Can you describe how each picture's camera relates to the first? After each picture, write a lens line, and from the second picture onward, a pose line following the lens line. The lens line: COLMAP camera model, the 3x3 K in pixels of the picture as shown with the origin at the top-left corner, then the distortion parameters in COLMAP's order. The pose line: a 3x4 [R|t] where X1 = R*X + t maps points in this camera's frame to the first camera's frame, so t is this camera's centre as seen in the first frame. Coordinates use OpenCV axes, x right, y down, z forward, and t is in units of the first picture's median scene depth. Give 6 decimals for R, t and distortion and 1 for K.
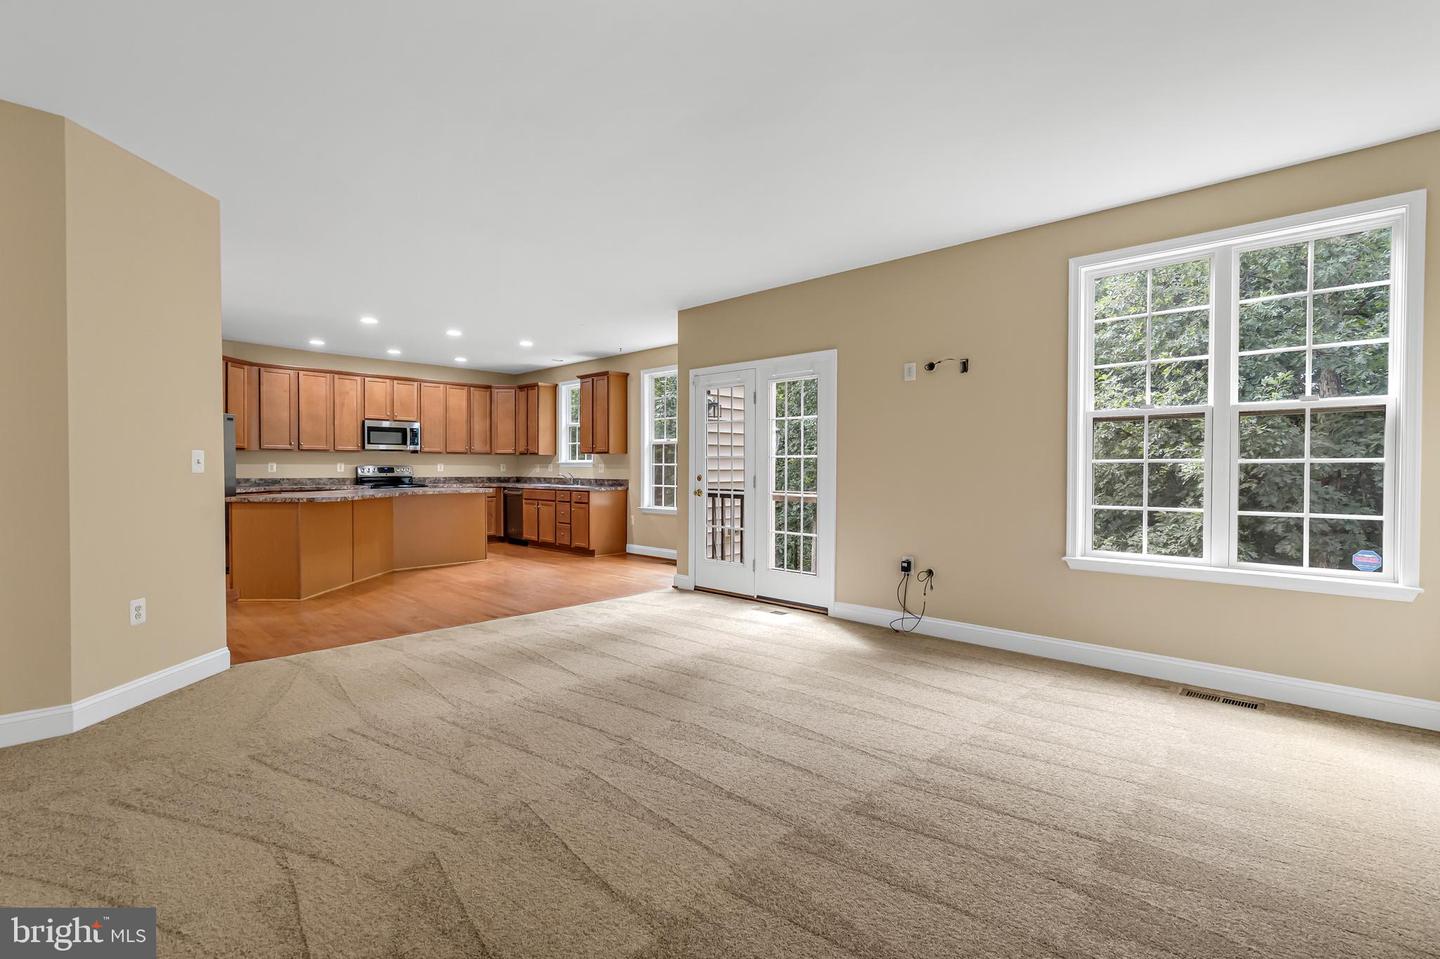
lens RADIAL K [[667.4, 0, 719.0], [0, 667.4, 478.0], [0, 0, 1]] dist [-0.005963, 0.002181]
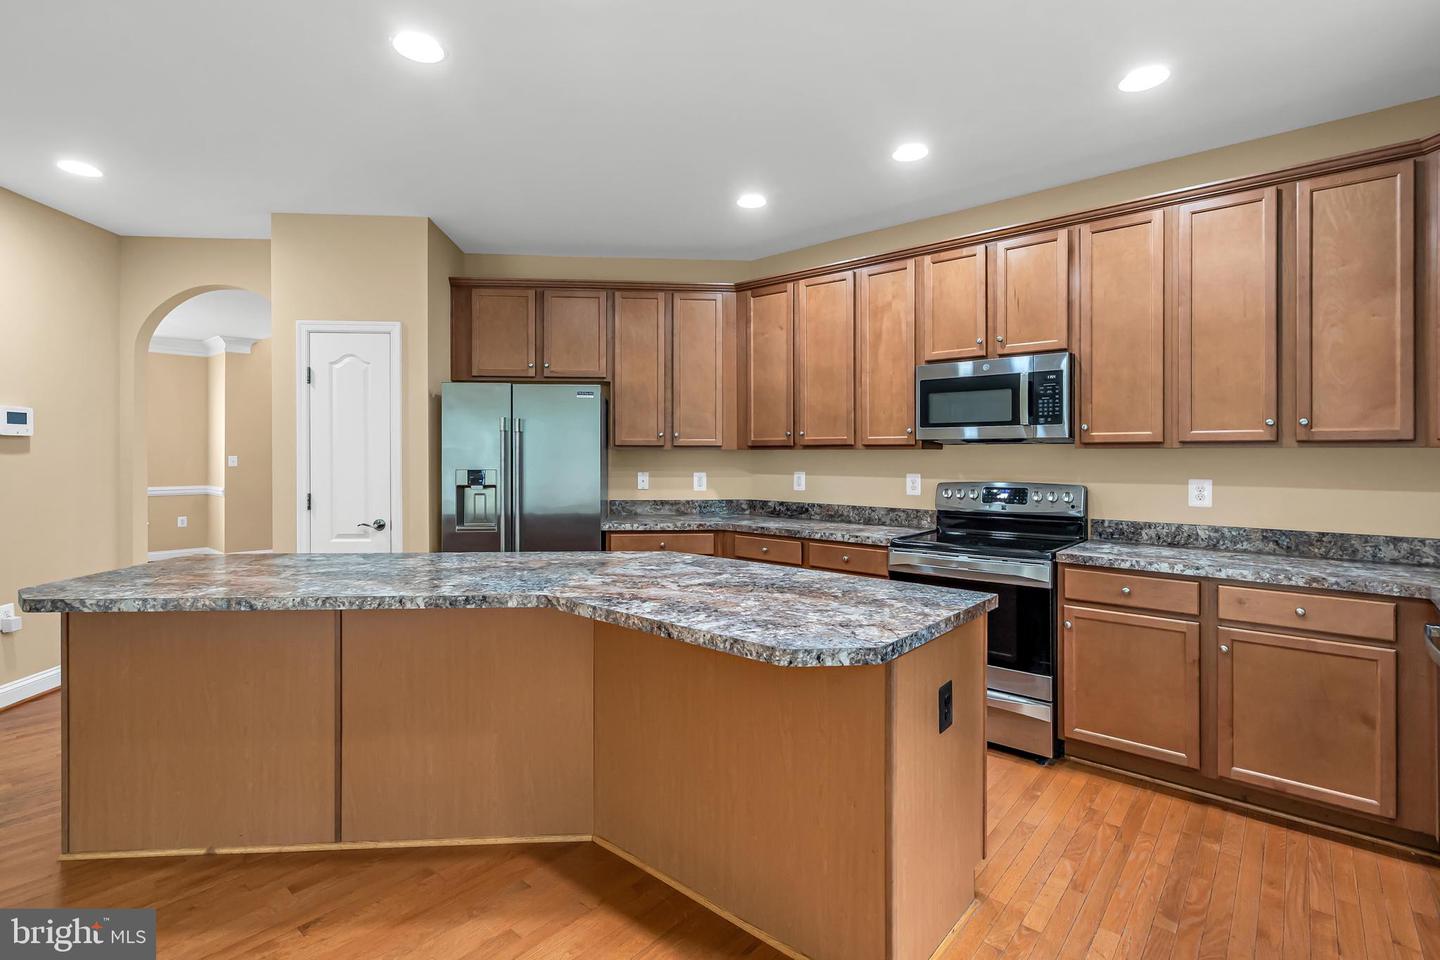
lens RADIAL K [[667.4, 0, 725.8], [0, 667.4, 458.1], [0, 0, 1]] dist [-0.005963, 0.002181]
pose [[0.064950, -0.000733, -0.997888, -0.150373], [-0.019700, 0.999804, -0.002016, -0.030065], [0.997694, 0.019789, 0.064923, 0.864173]]
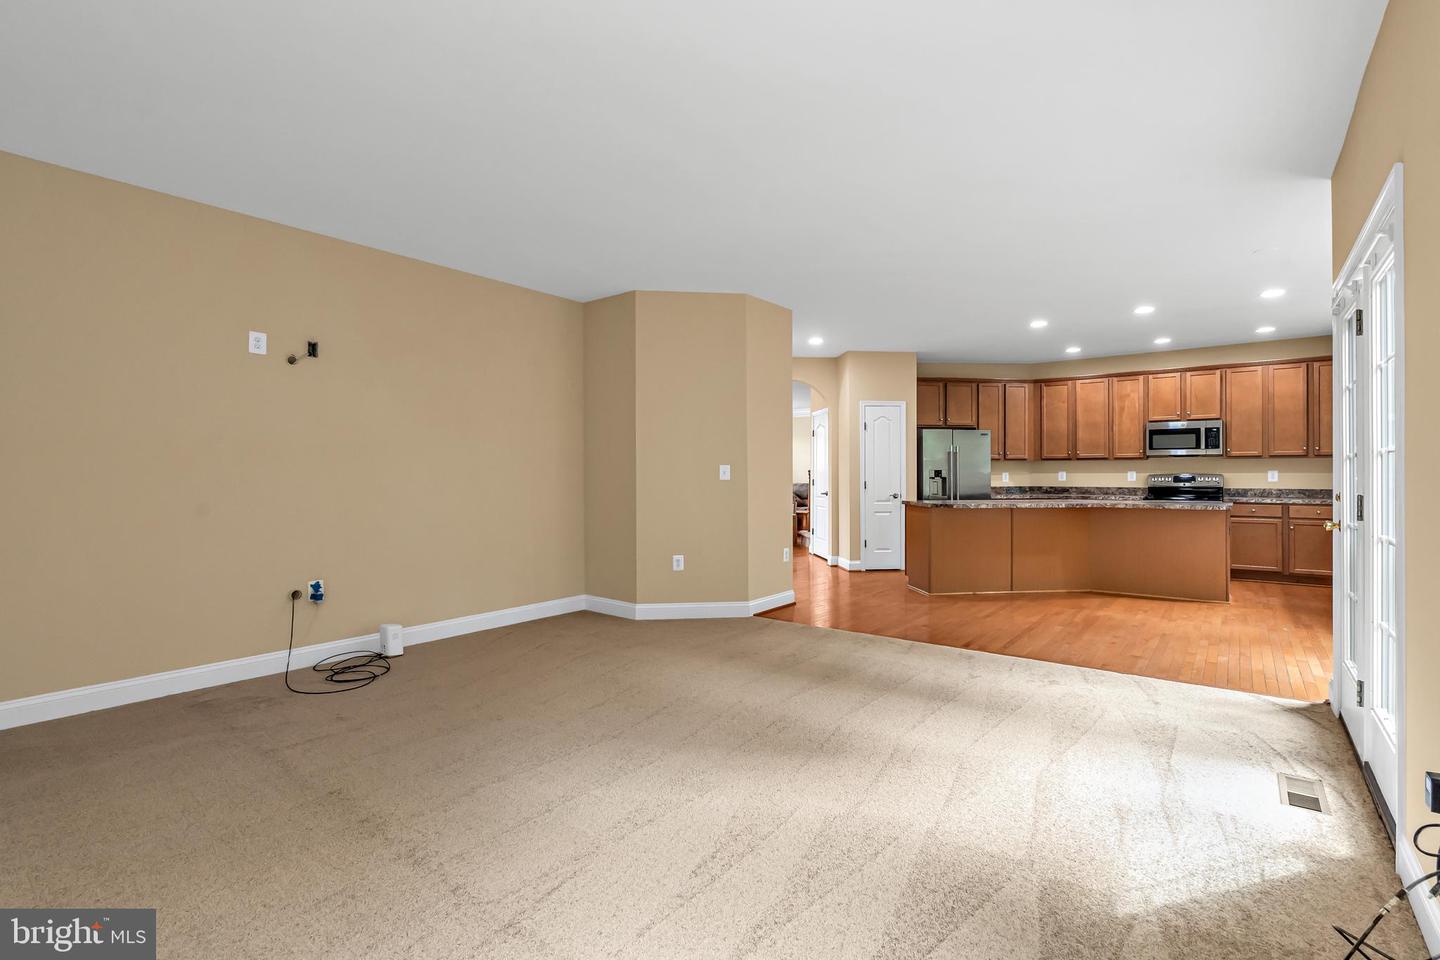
lens RADIAL K [[667.4, 0, 716.7], [0, 667.4, 476.2], [0, 0, 1]] dist [-0.005963, 0.002181]
pose [[0.109482, 0.000113, -0.993989, 0.292092], [-0.015149, 0.999884, -0.001555, -0.005630], [0.993873, 0.015229, 0.109471, 0.331082]]
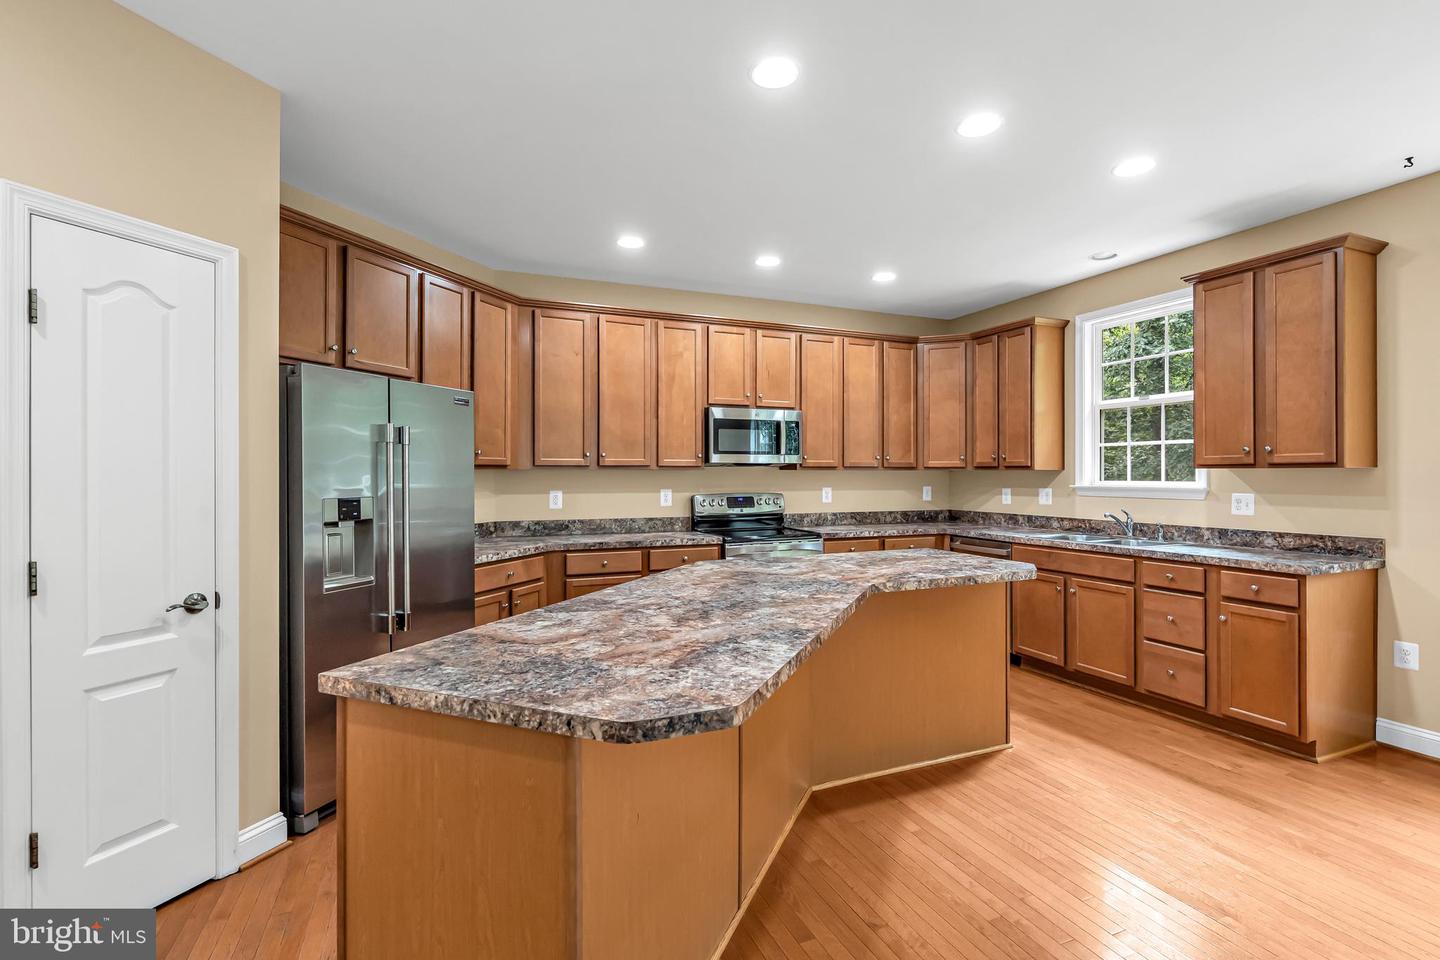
lens RADIAL K [[667.4, 0, 718.5], [0, 667.4, 472.0], [0, 0, 1]] dist [-0.005963, 0.002181]
pose [[0.921590, -0.007189, -0.388099, -0.325362], [-0.001210, 0.999770, -0.021391, -0.025518], [0.388164, 0.020184, 0.921369, 0.528815]]
